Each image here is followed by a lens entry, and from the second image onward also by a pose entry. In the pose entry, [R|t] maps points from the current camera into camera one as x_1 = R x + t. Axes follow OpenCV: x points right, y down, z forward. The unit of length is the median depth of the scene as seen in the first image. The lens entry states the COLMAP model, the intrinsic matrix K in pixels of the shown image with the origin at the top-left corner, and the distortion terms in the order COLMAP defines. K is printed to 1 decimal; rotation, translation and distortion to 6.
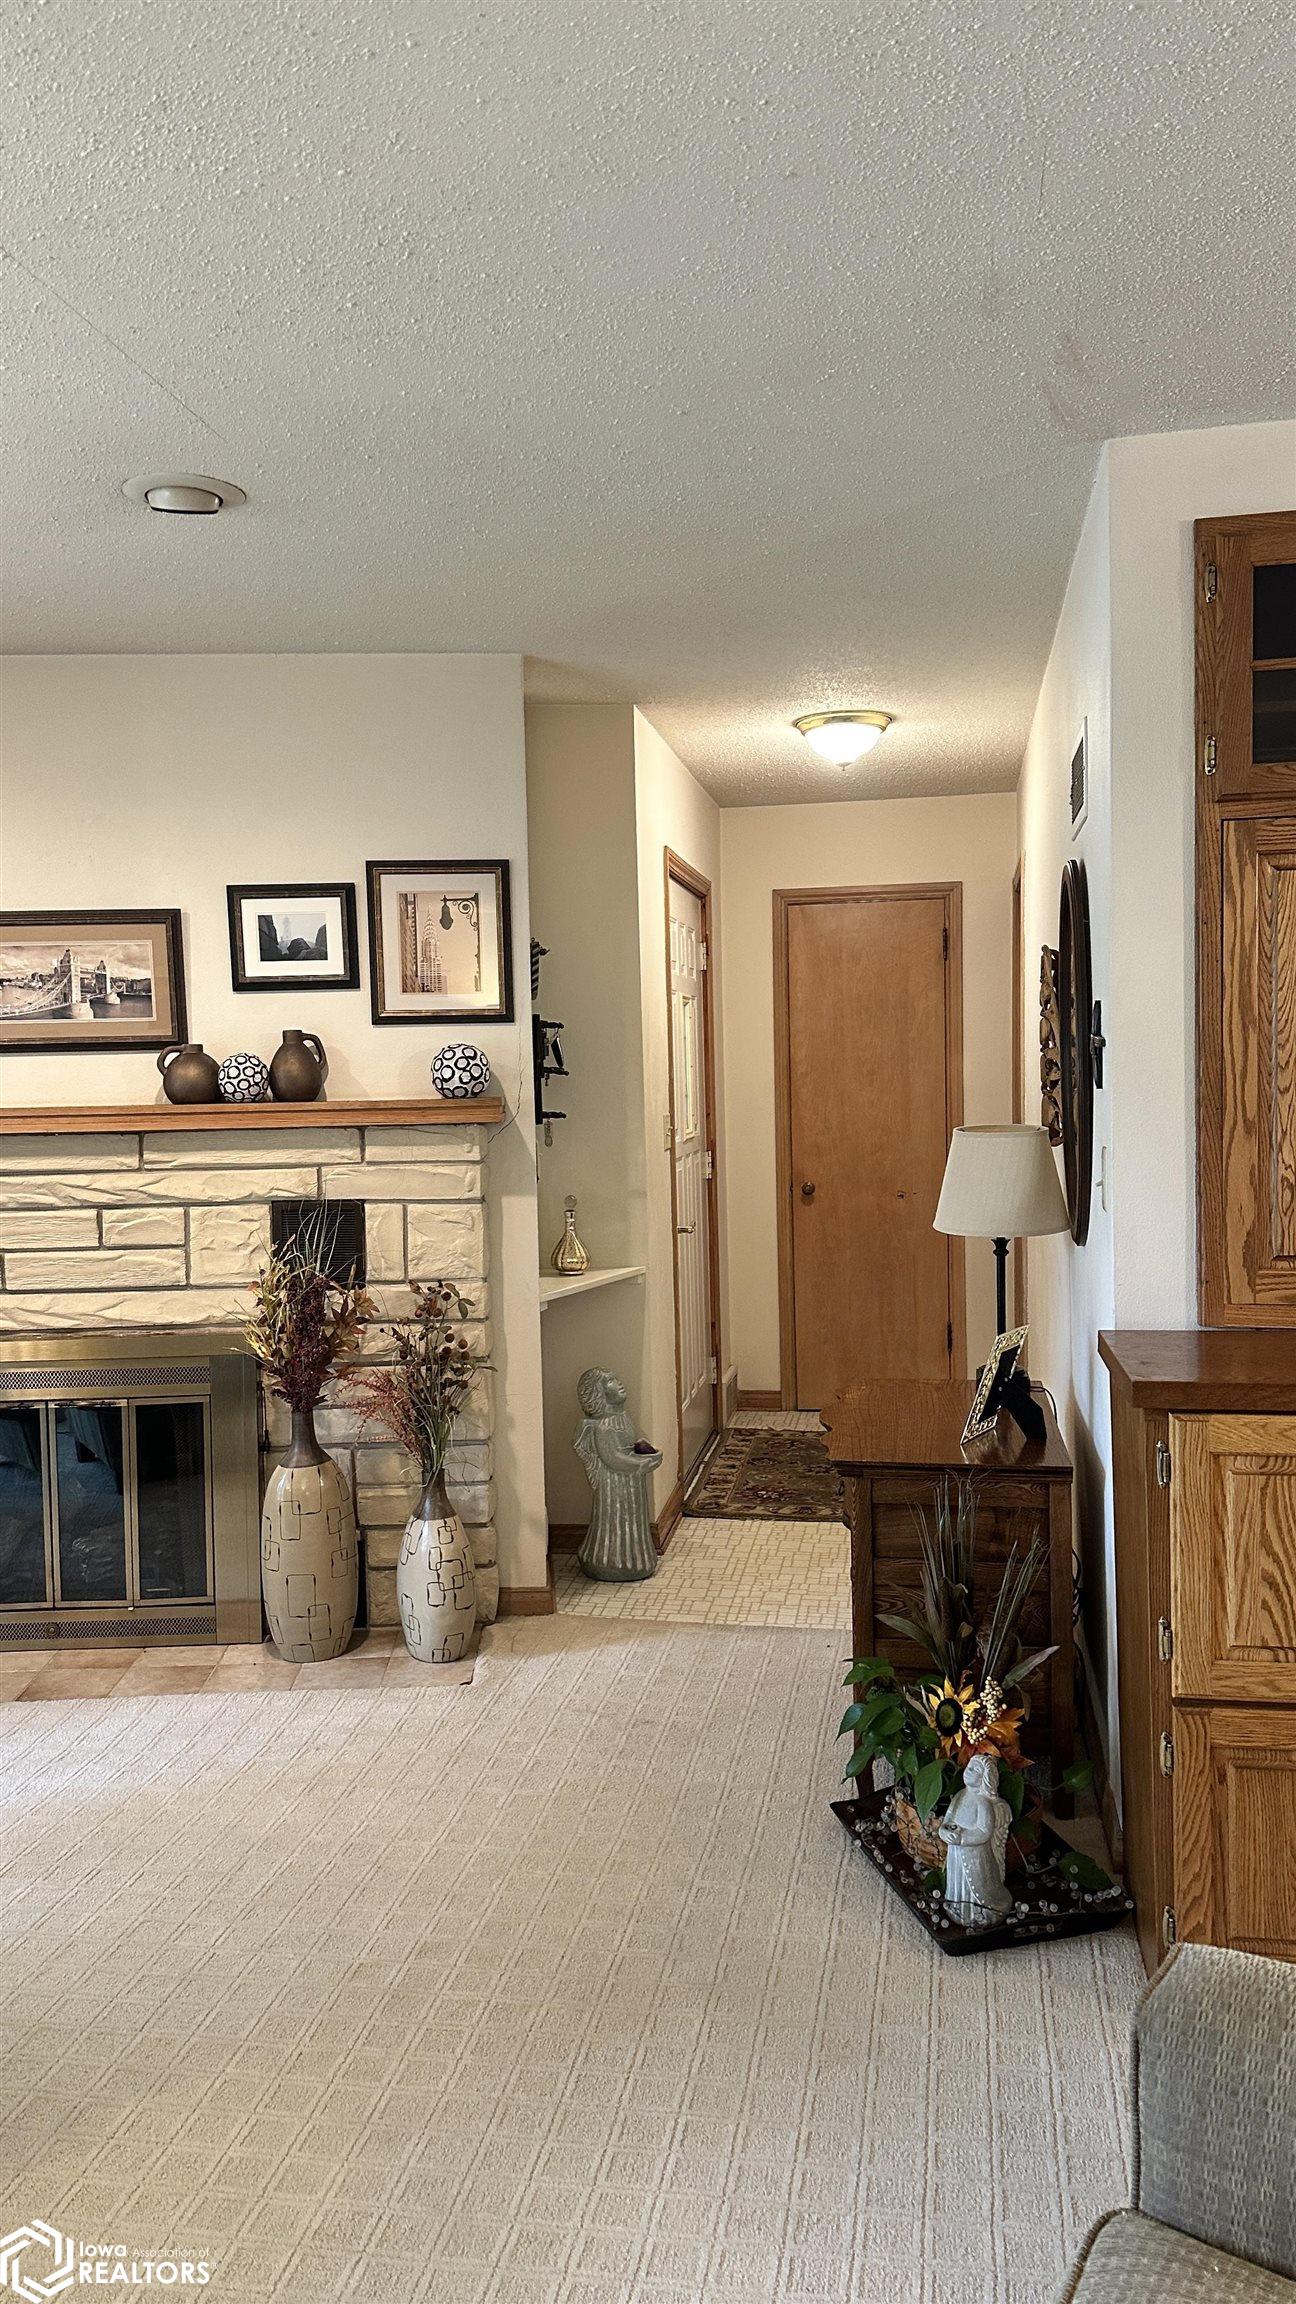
lens RADIAL K [[1612.6, 0, 656.6], [0, 1612.6, 1165.0], [0, 0, 1]] dist [0.186524, -0.398096]
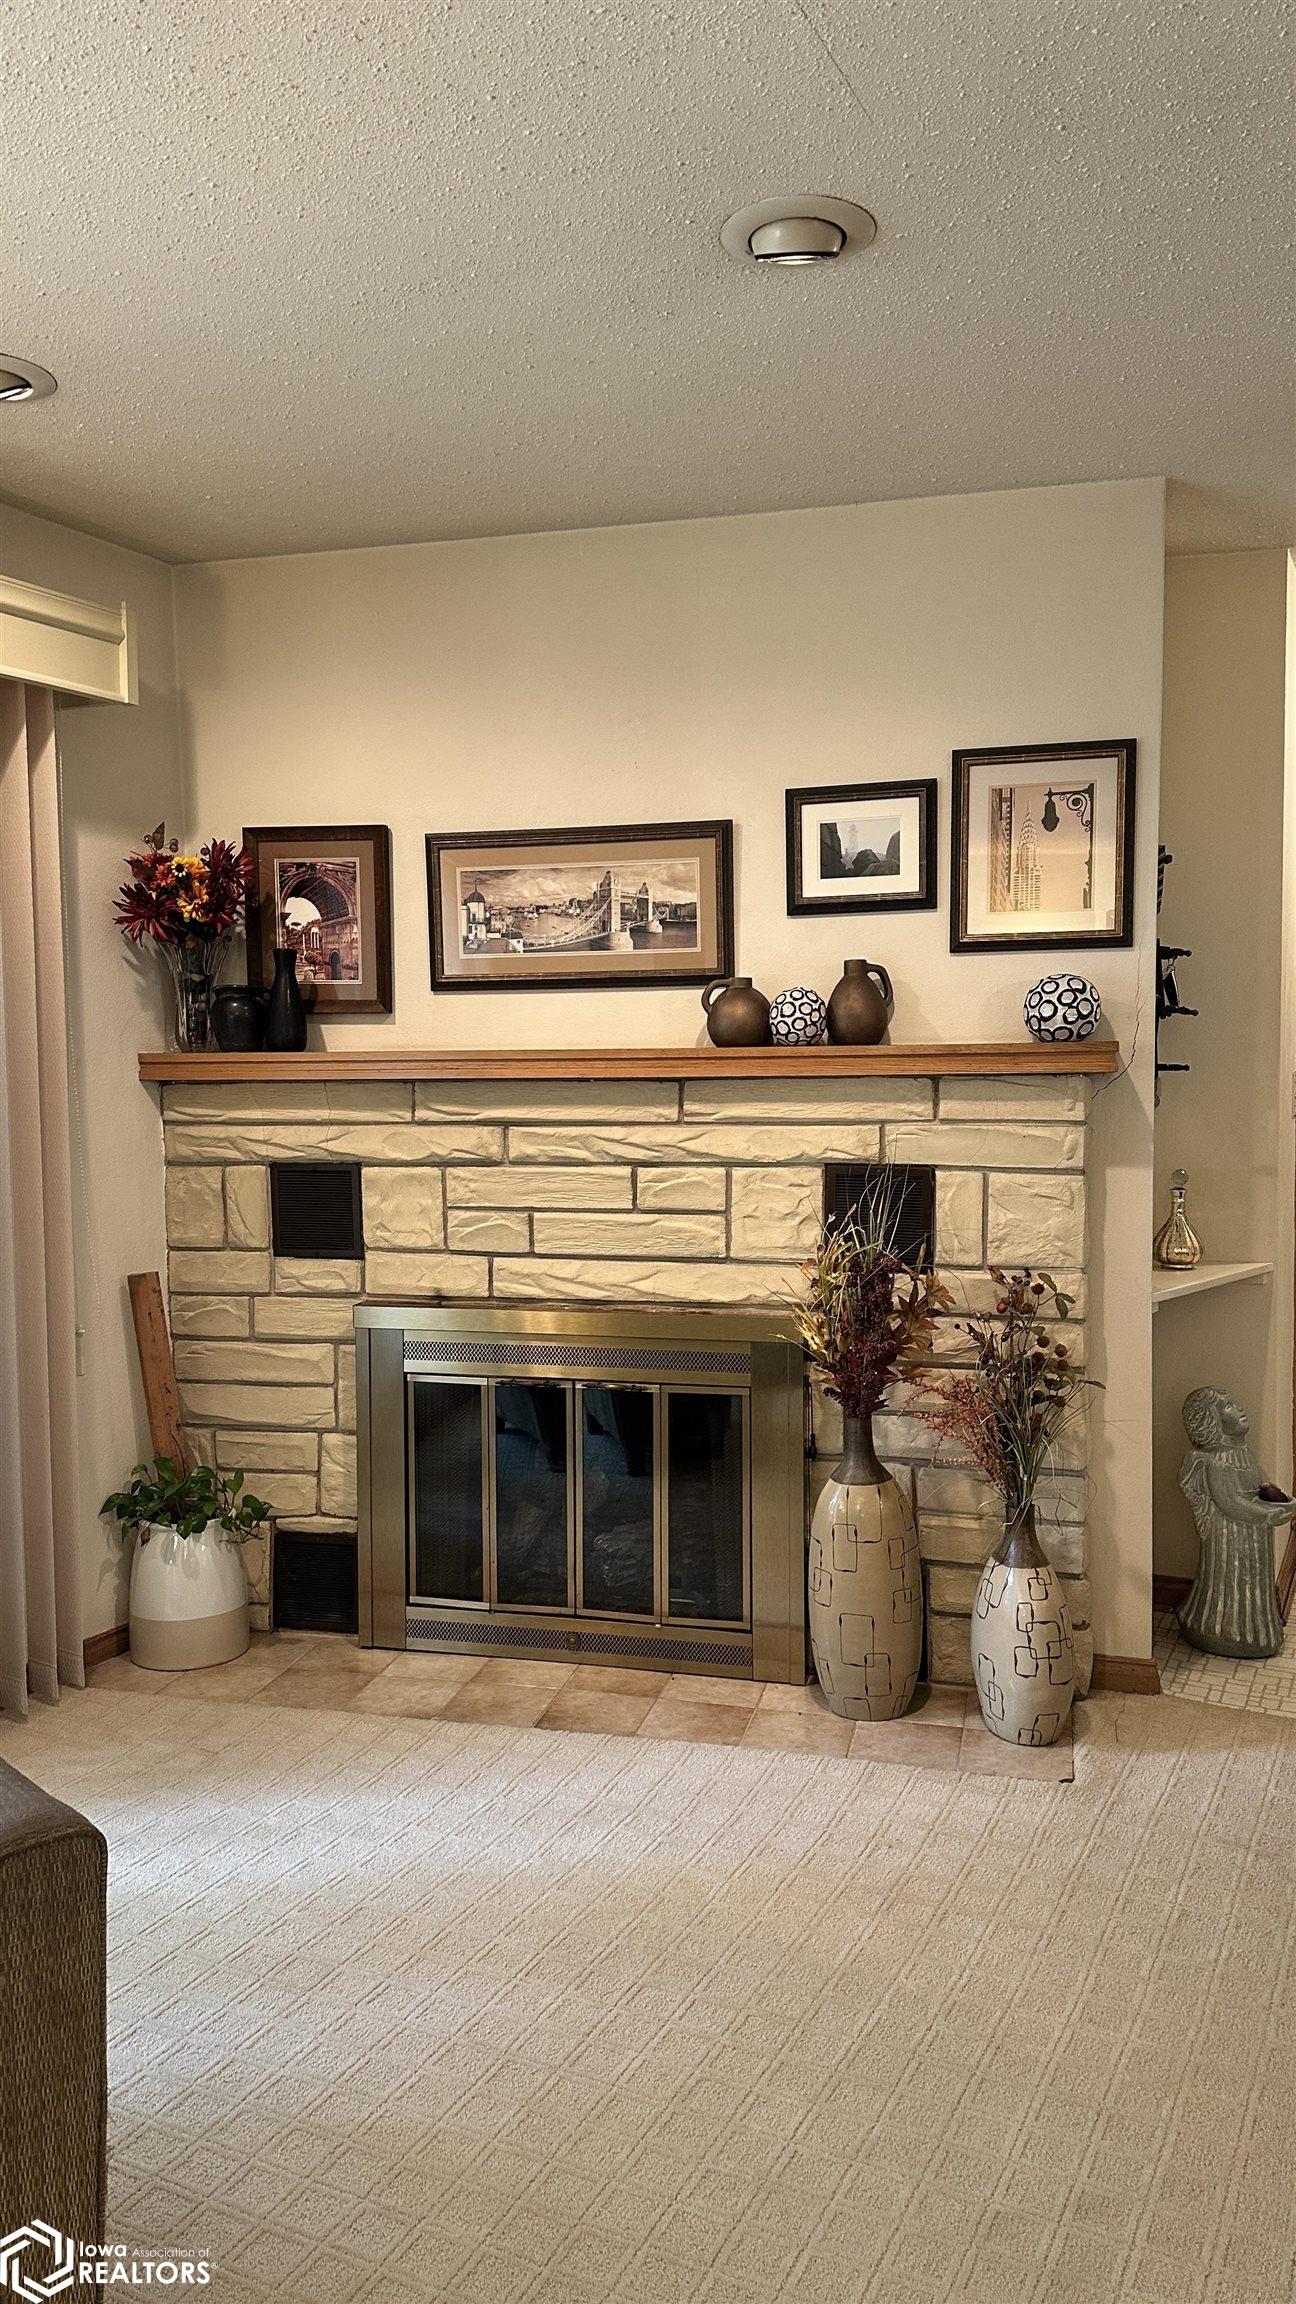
lens RADIAL K [[1612.6, 0, 656.6], [0, 1612.6, 1165.0], [0, 0, 1]] dist [0.186524, -0.398096]
pose [[0.959995, 0.031269, -0.278268, -0.087642], [-0.027283, 0.999462, 0.018184, 0.010084], [0.278687, -0.009864, 0.960331, 0.172456]]
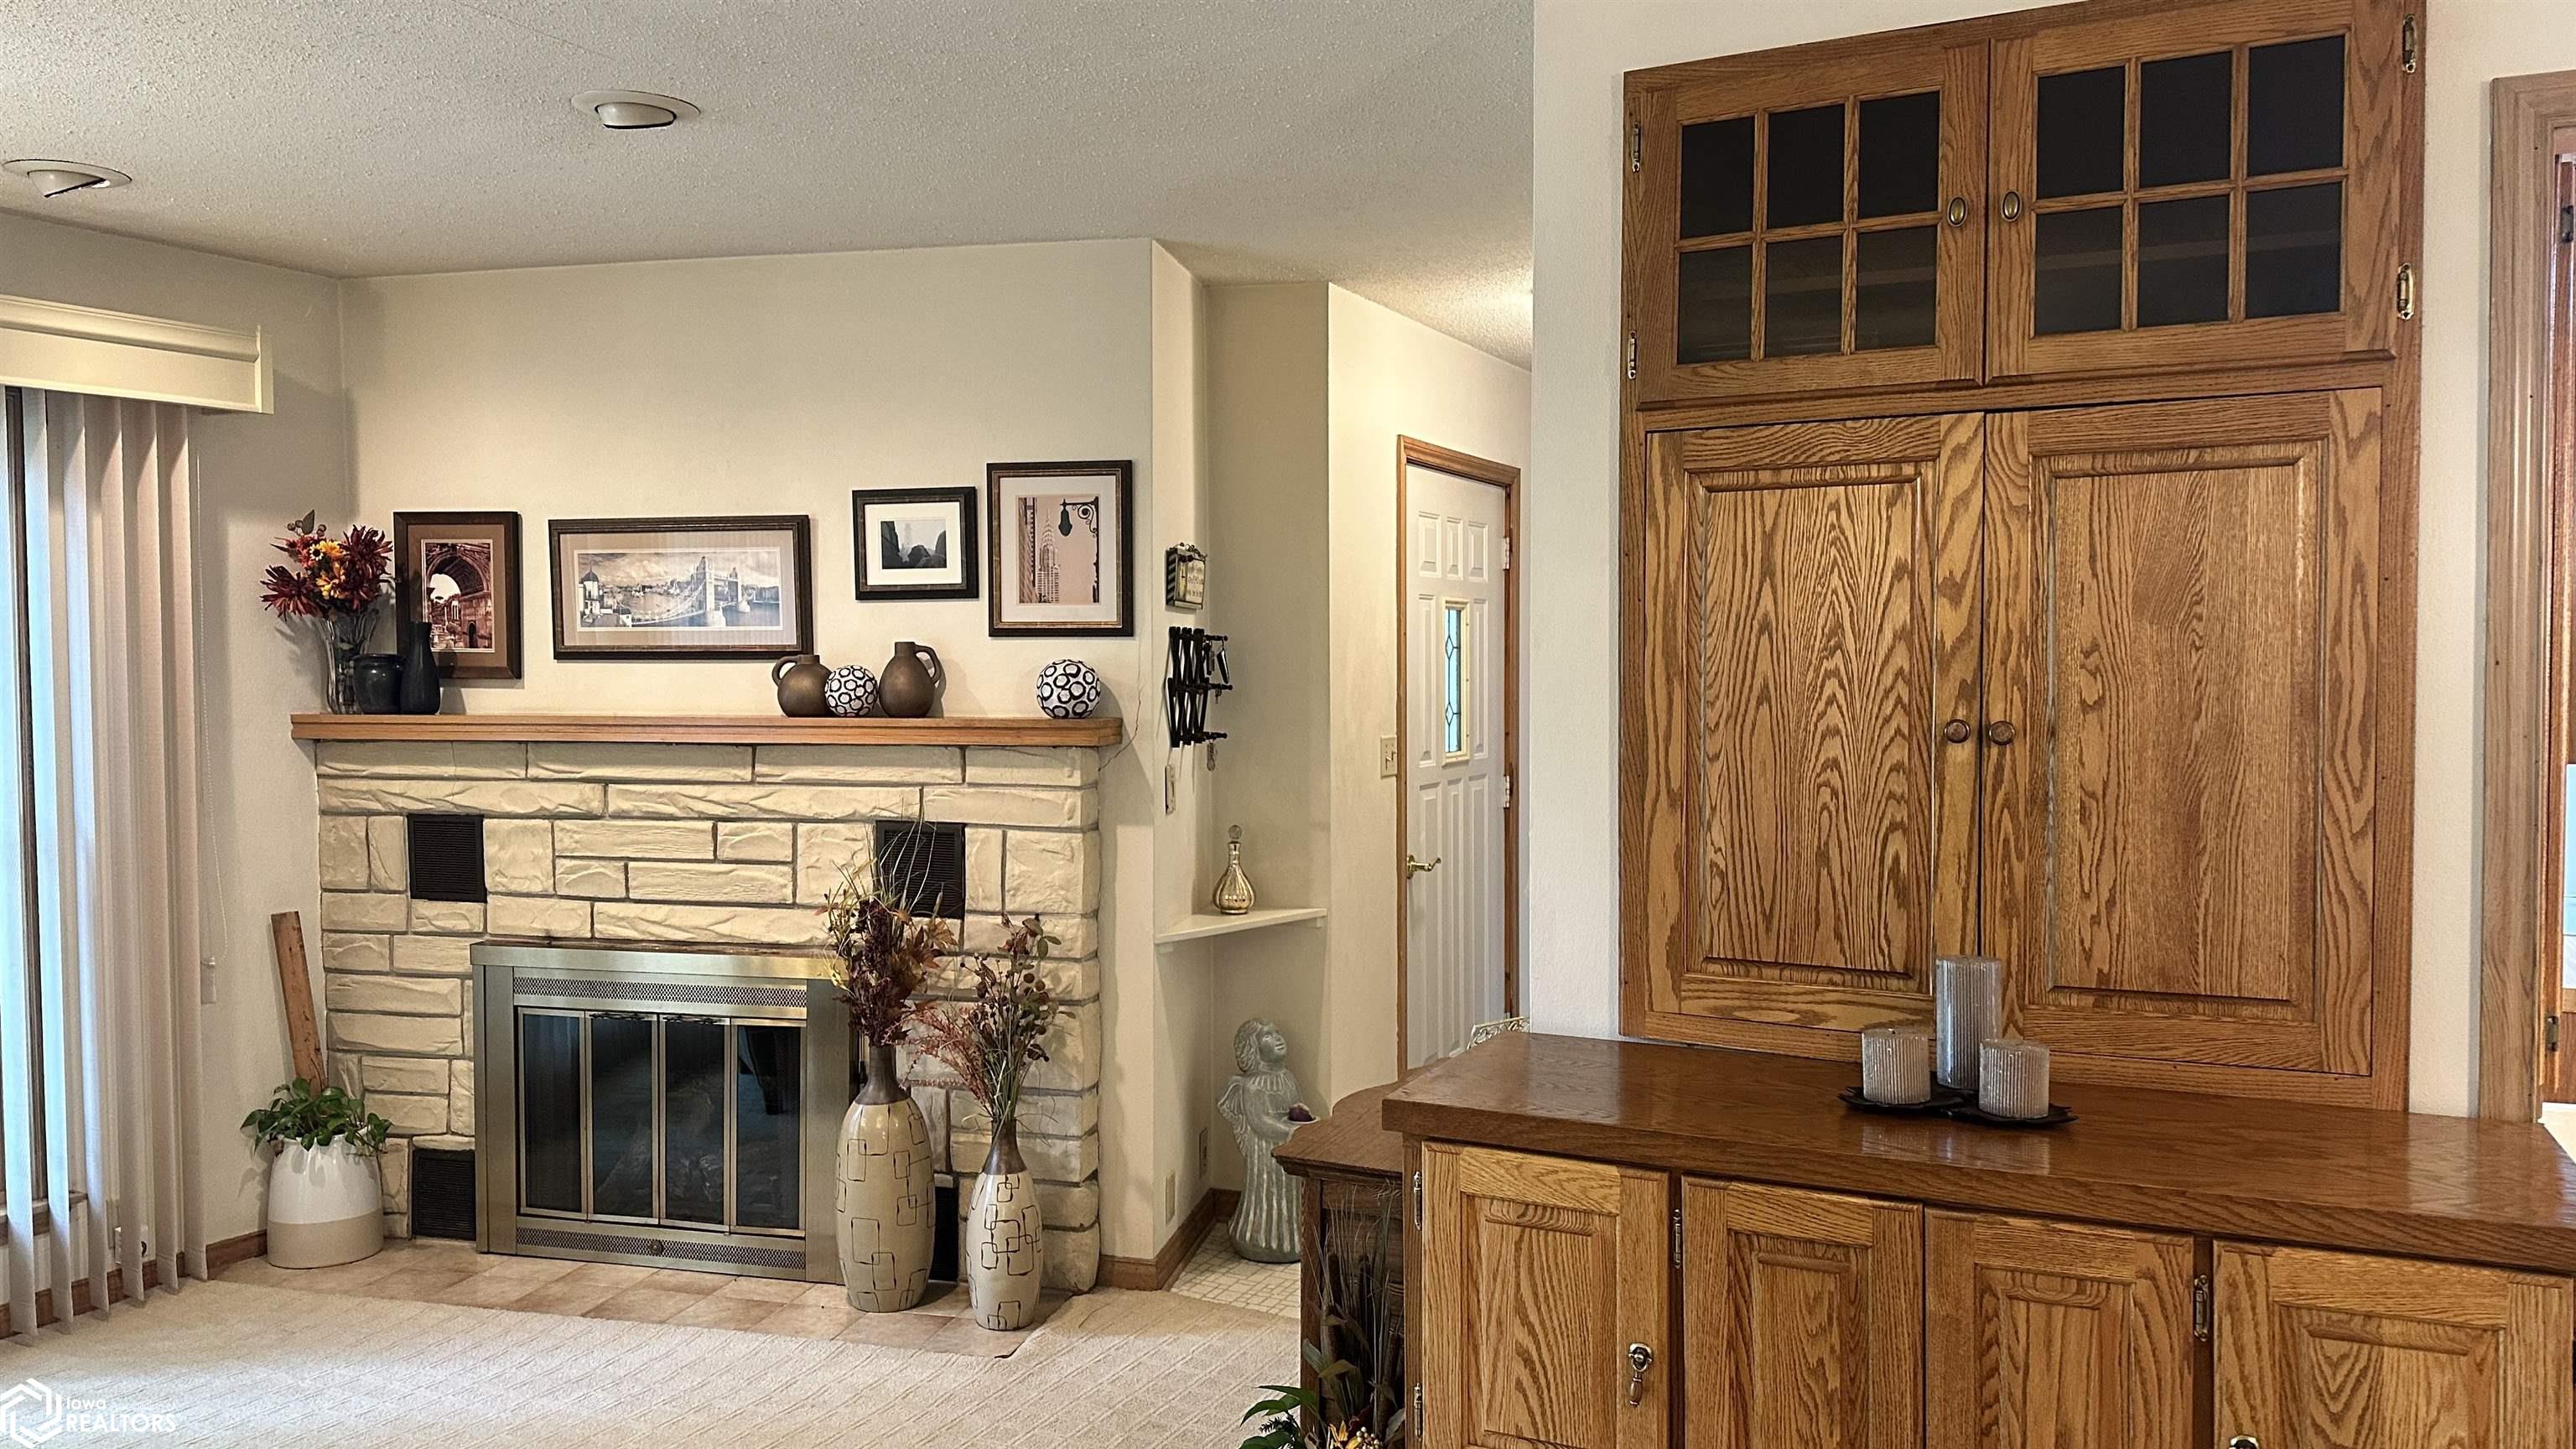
lens RADIAL K [[1803.0, 0, 1291.9], [0, 1803.0, 732.2], [0, 0, 1]] dist [0.186524, -0.398096]
pose [[0.960941, 0.032453, -0.274845, 0.289243], [-0.036667, 0.999275, -0.010208, -0.027621], [0.274314, 0.019887, 0.961434, 0.041921]]
